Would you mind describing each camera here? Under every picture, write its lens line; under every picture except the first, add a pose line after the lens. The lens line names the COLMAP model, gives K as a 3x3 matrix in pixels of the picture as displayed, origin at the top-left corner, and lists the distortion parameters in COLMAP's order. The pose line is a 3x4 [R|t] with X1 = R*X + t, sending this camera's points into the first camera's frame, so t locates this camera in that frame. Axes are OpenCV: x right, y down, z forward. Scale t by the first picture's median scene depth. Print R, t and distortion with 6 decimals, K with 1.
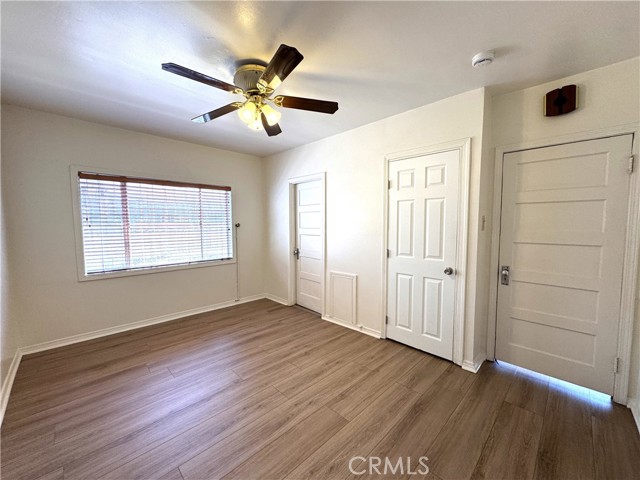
lens RADIAL K [[256.7, 0, 320.0], [0, 256.7, 240.0], [0, 0, 1]] dist [-0.001727, -0.000014]
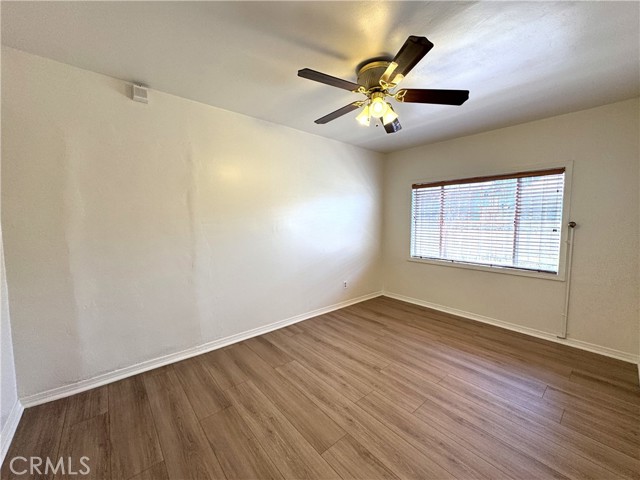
lens RADIAL K [[256.7, 0, 320.0], [0, 256.7, 240.0], [0, 0, 1]] dist [-0.001727, -0.000014]
pose [[-0.082075, 0.078110, -0.993561, 0.546979], [-0.067643, 0.994189, 0.083747, -0.042766], [0.994328, 0.074081, -0.076314, 0.611666]]
